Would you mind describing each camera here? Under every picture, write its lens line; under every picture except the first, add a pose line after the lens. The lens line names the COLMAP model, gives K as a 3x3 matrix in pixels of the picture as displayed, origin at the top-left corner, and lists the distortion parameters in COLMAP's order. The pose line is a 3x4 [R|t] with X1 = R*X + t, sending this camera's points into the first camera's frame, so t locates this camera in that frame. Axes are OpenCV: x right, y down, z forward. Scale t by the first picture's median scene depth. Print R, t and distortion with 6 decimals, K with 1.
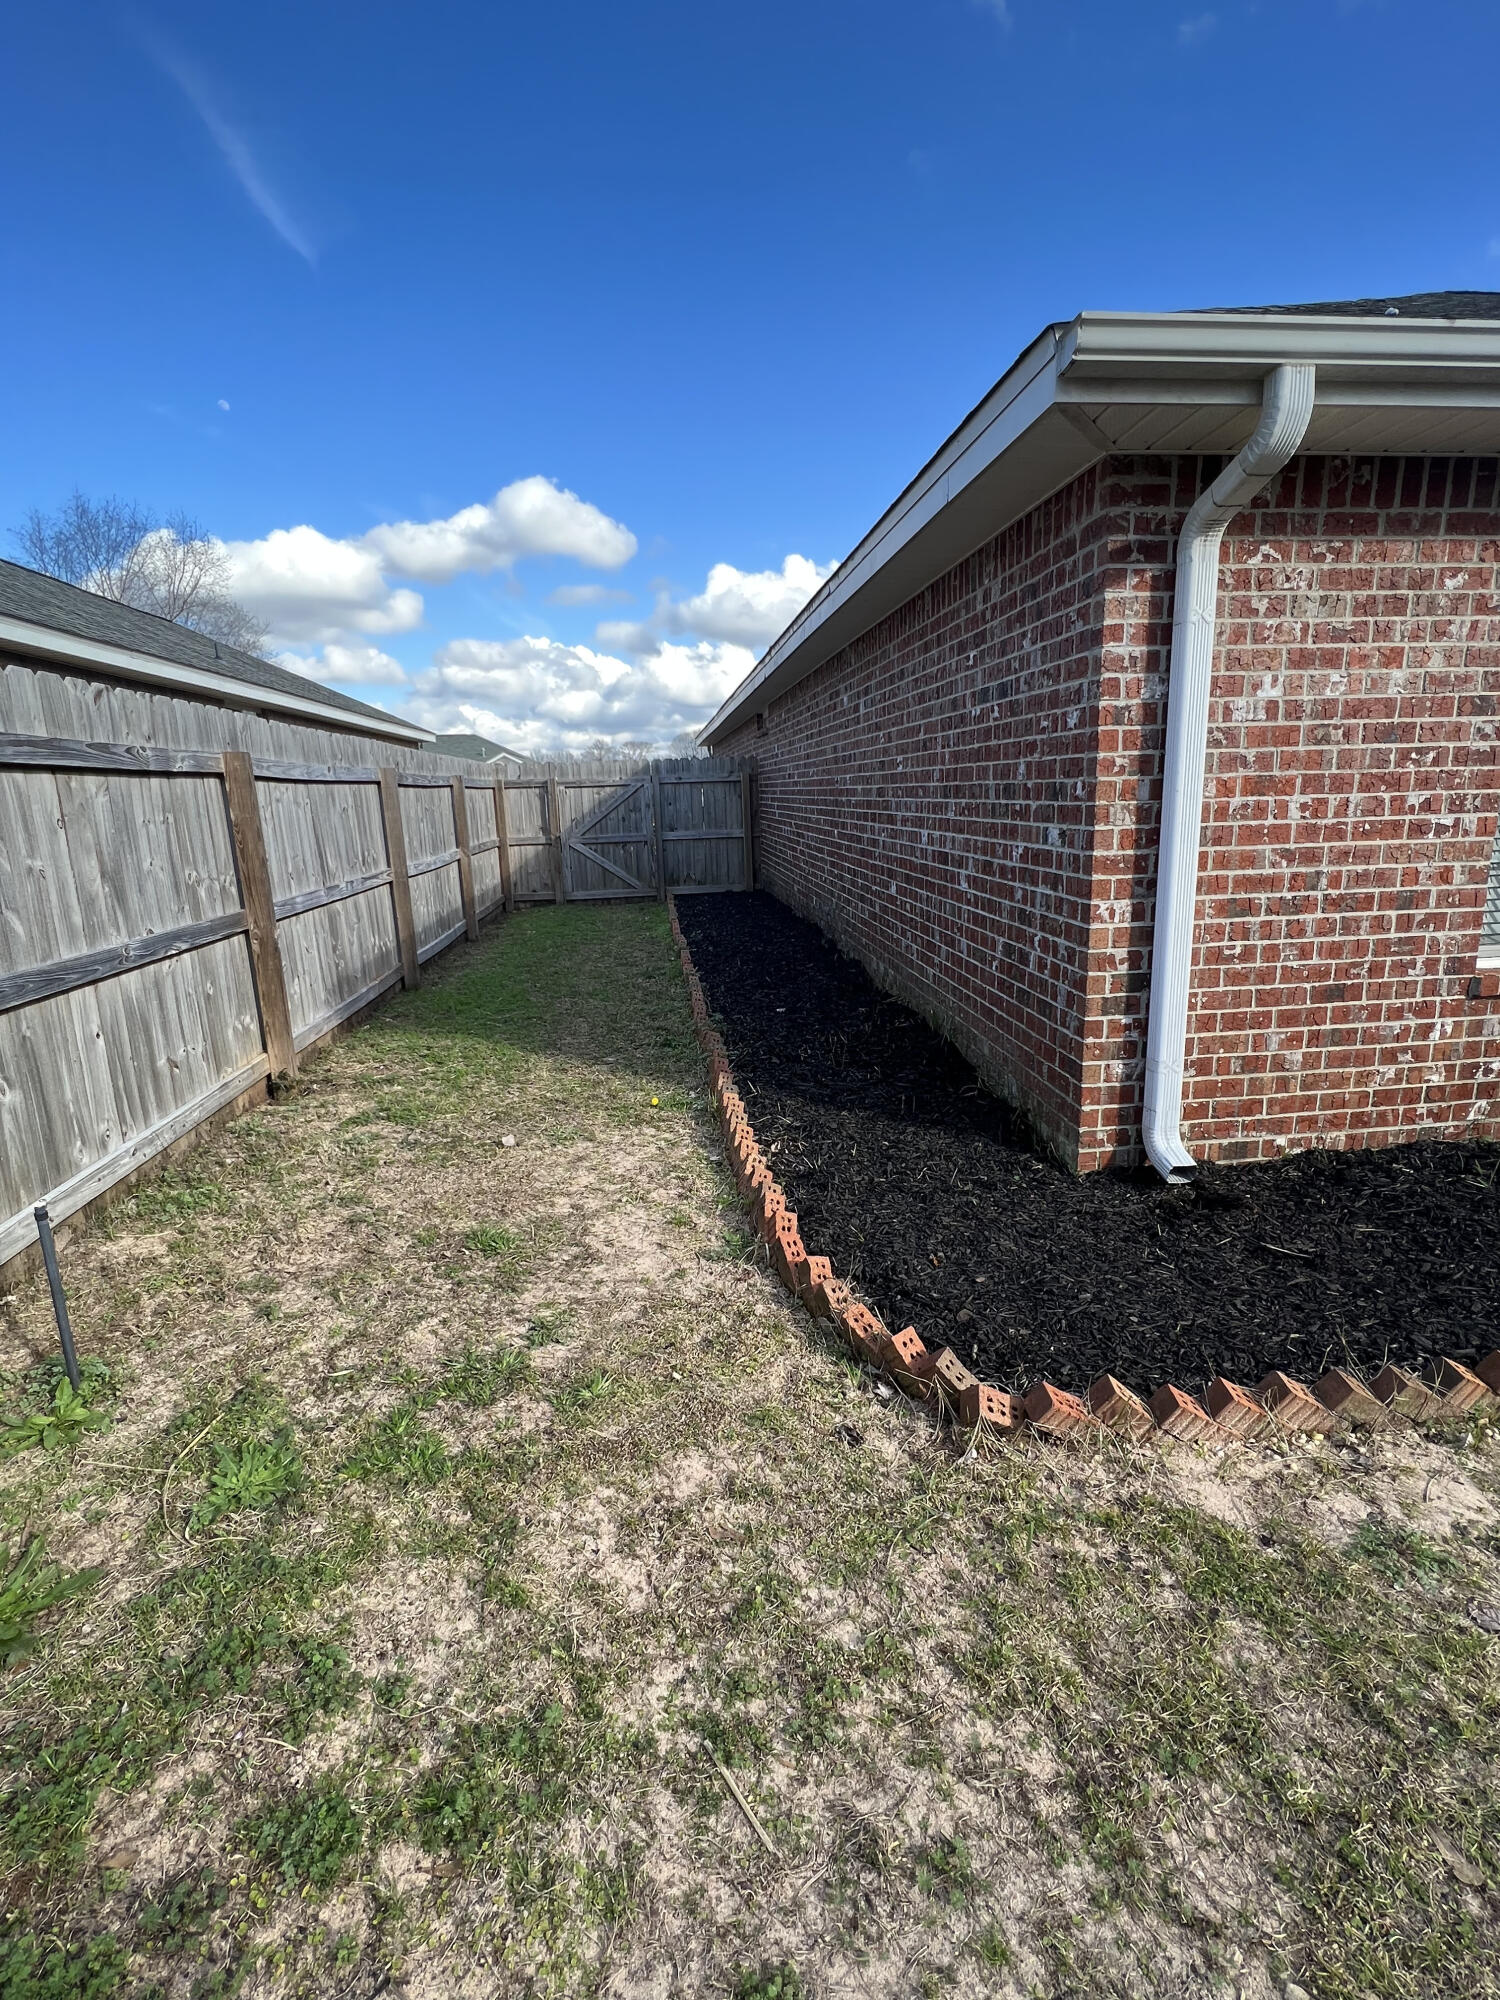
lens RADIAL K [[900.7, 0, 750.0], [0, 900.7, 1000.0], [0, 0, 1]] dist [0.001023, -0.001036]
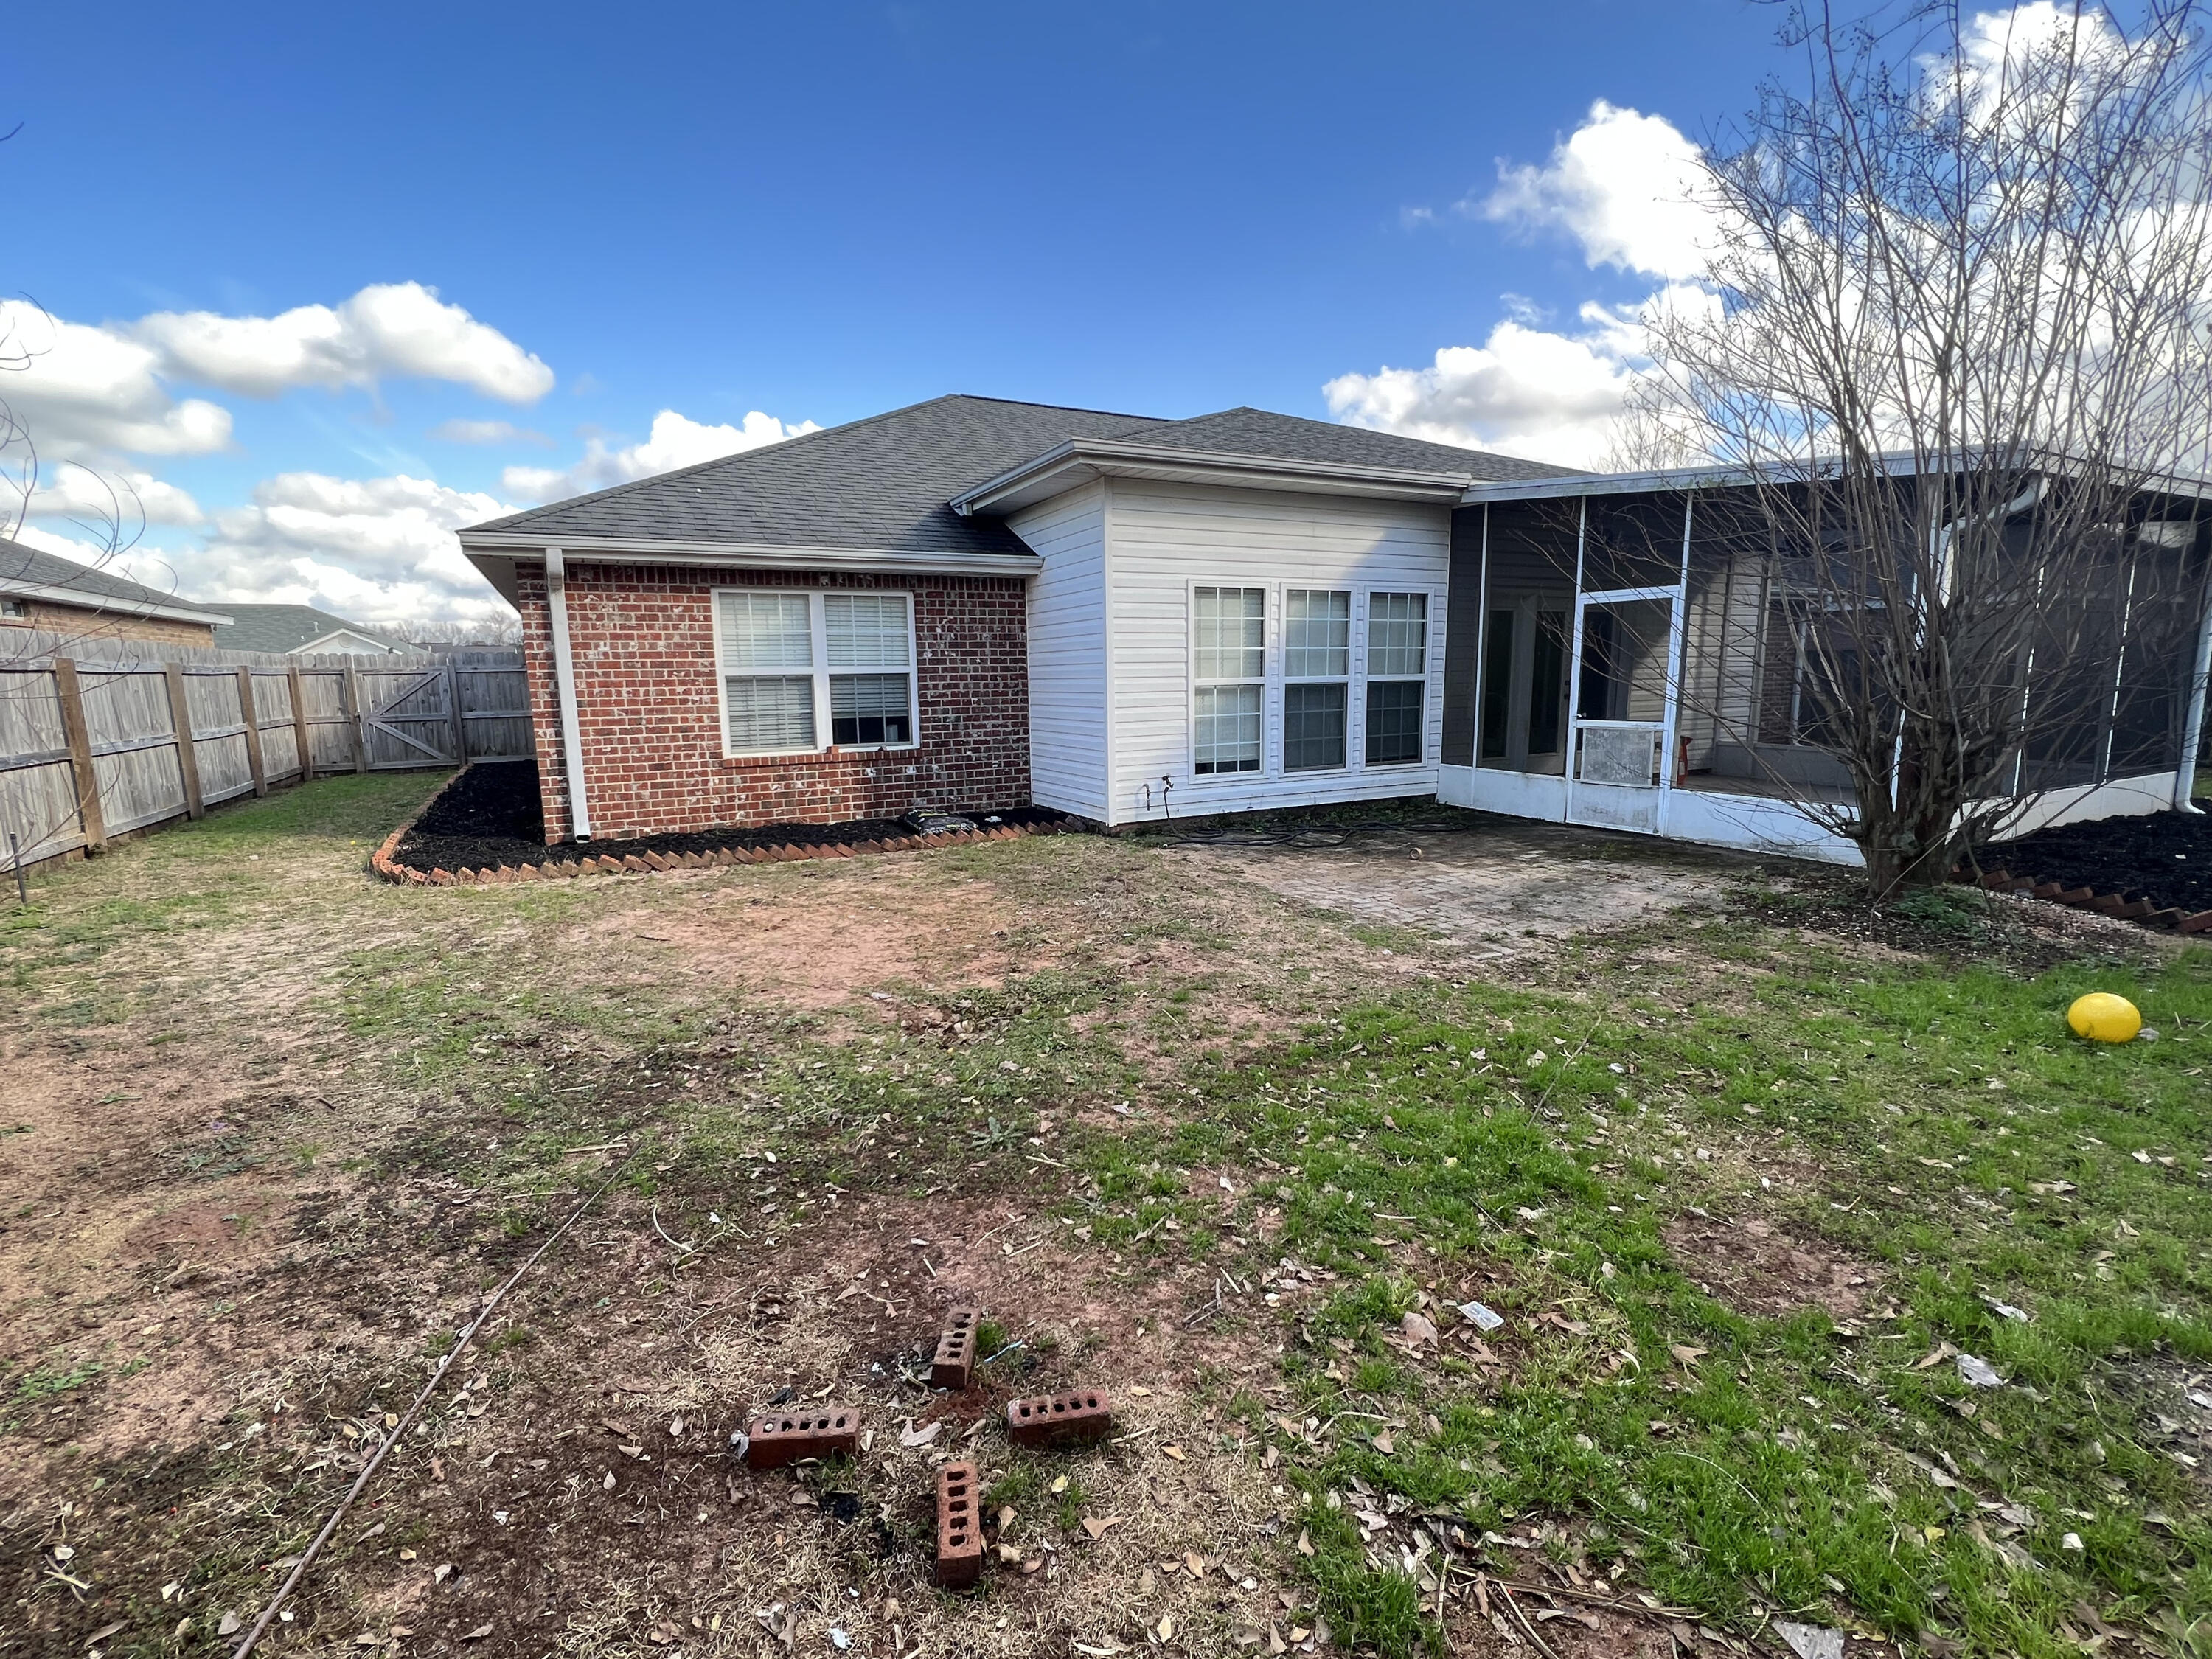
lens RADIAL K [[996.2, 0, 1107.2], [0, 996.2, 833.0], [0, 0, 1]] dist [0.001023, -0.001036]
pose [[0.931273, -0.043958, 0.361660, 0.801947], [0.070653, 0.995639, -0.060916, 0.430218], [-0.357405, 0.082282, 0.930318, -1.986890]]
